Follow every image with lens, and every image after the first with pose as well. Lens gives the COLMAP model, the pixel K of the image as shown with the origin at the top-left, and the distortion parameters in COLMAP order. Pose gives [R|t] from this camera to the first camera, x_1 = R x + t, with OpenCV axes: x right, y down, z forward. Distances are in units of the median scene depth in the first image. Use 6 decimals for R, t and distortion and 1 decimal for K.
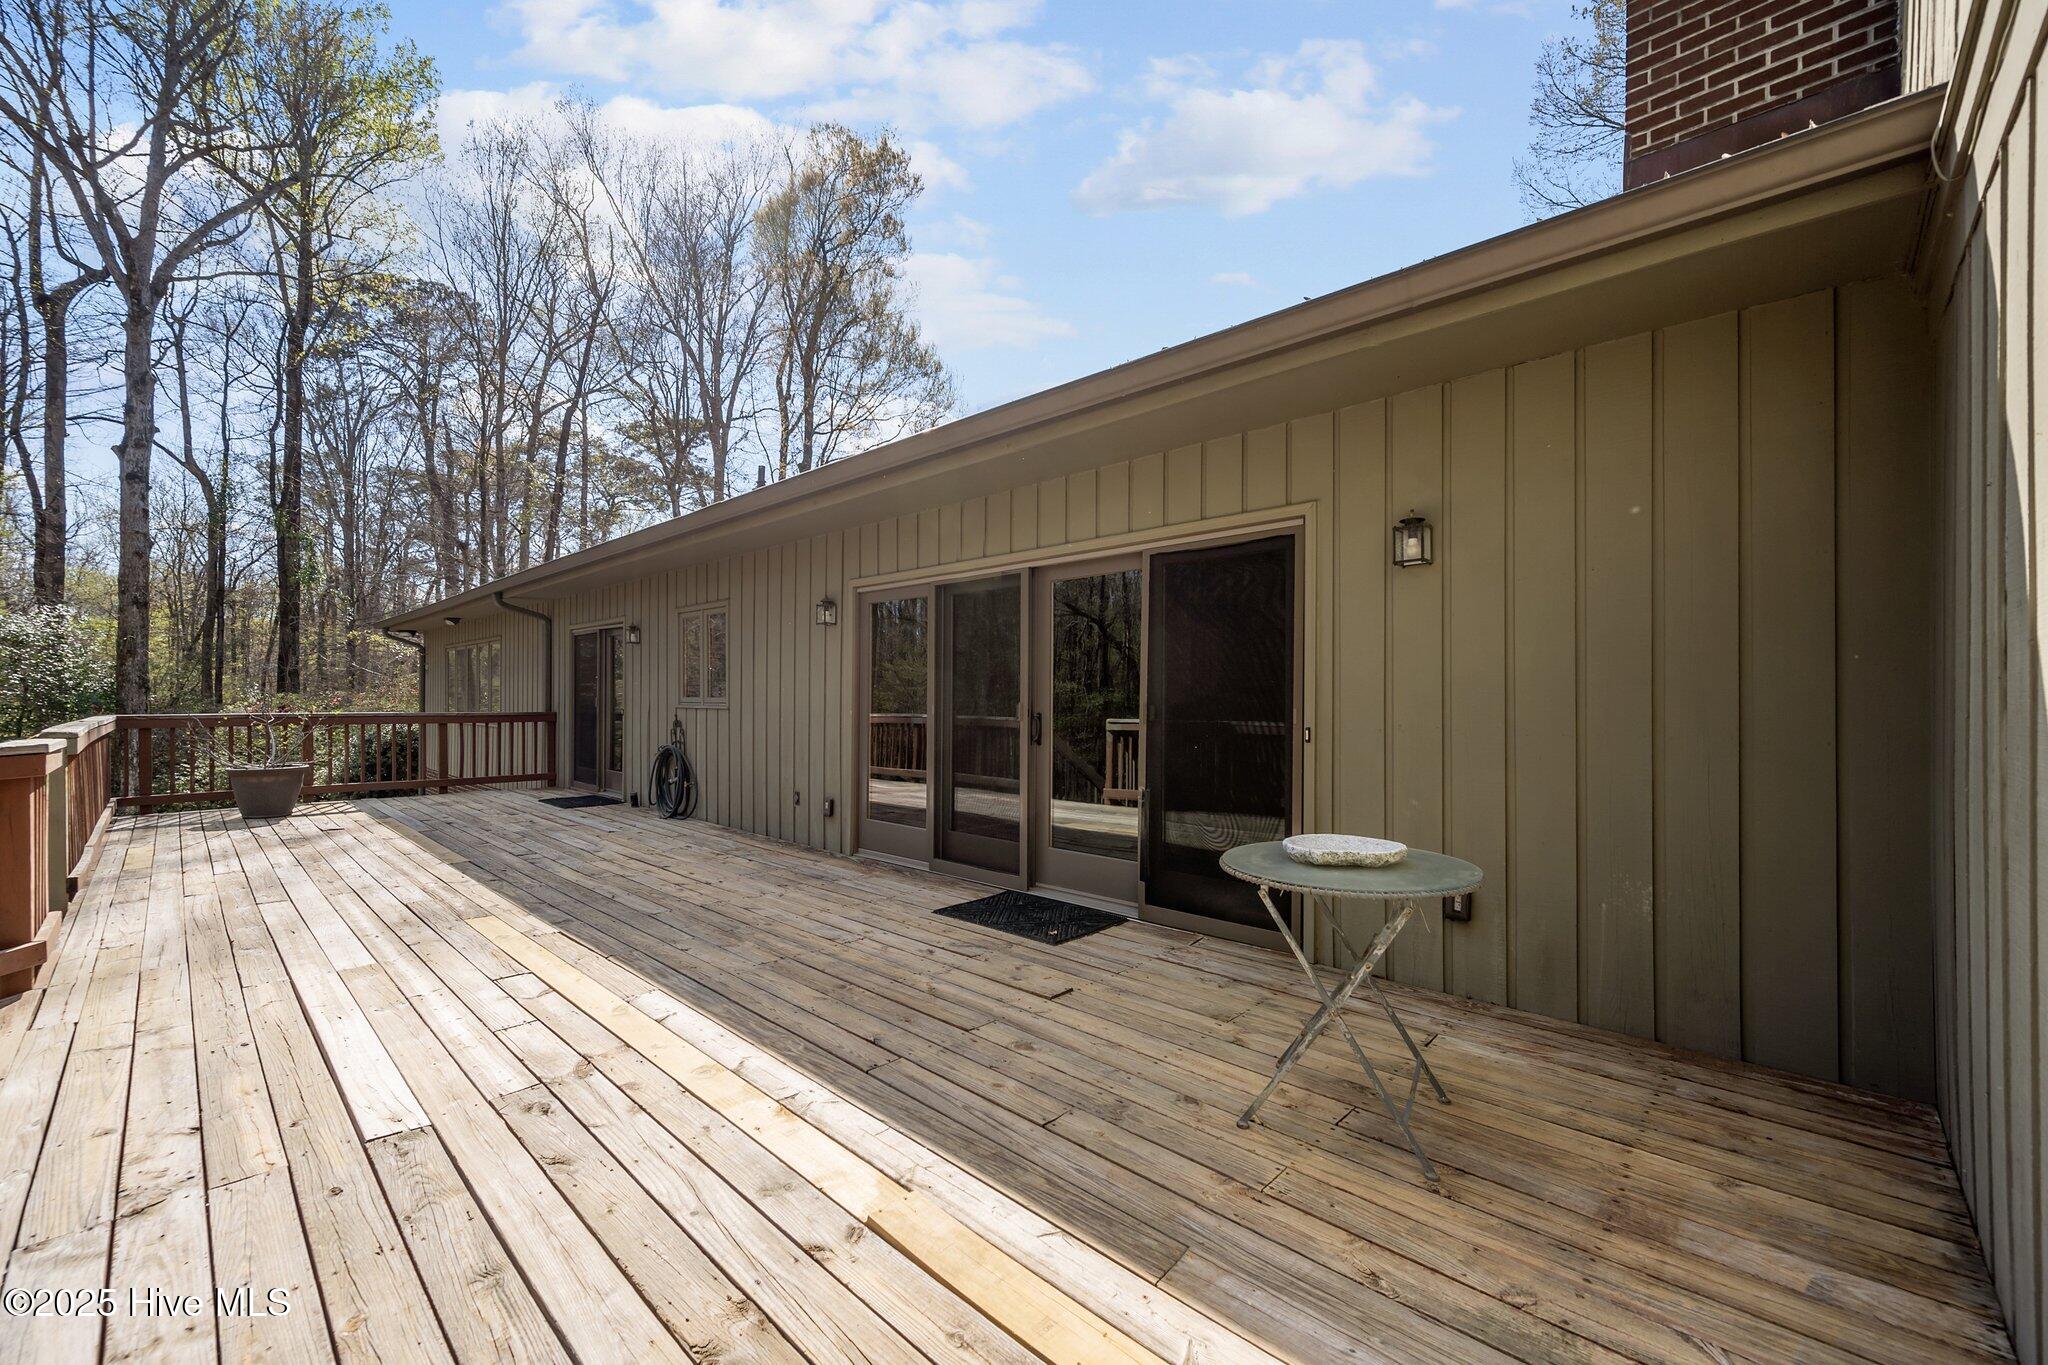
lens RADIAL K [[815.9, 0, 1036.7], [0, 815.9, 686.6], [0, 0, 1]] dist [0.002401, -0.000238]
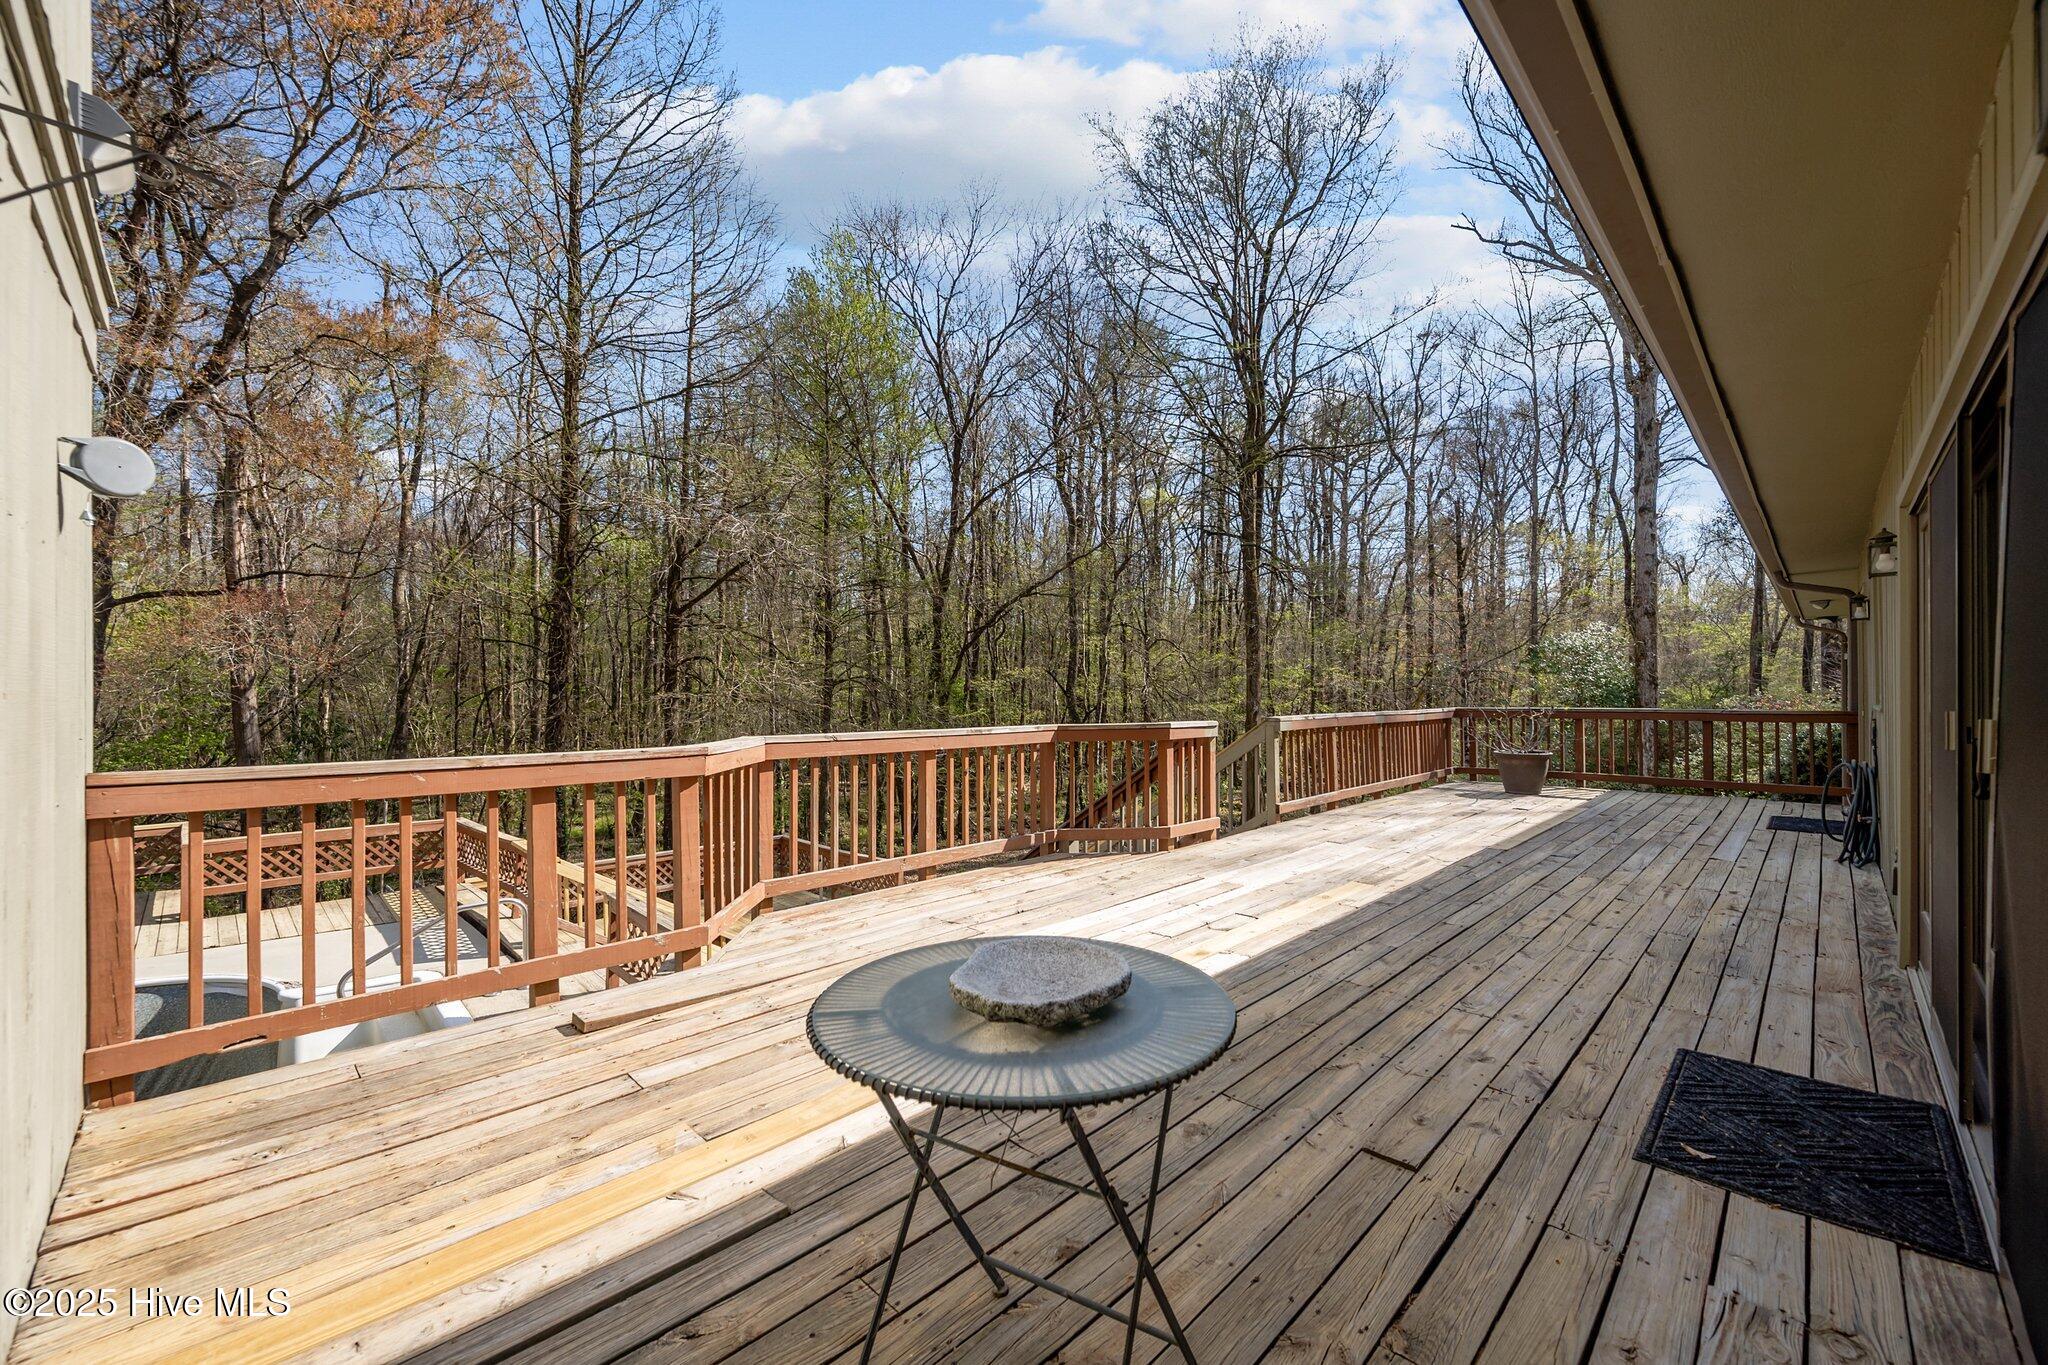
lens RADIAL K [[815.9, 0, 1036.7], [0, 815.9, 686.6], [0, 0, 1]] dist [0.002401, -0.000238]
pose [[-0.010204, -0.008645, -0.999911, 0.555241], [0.016352, 0.999827, -0.008811, 0.001477], [0.999814, -0.016441, -0.010061, 0.593747]]
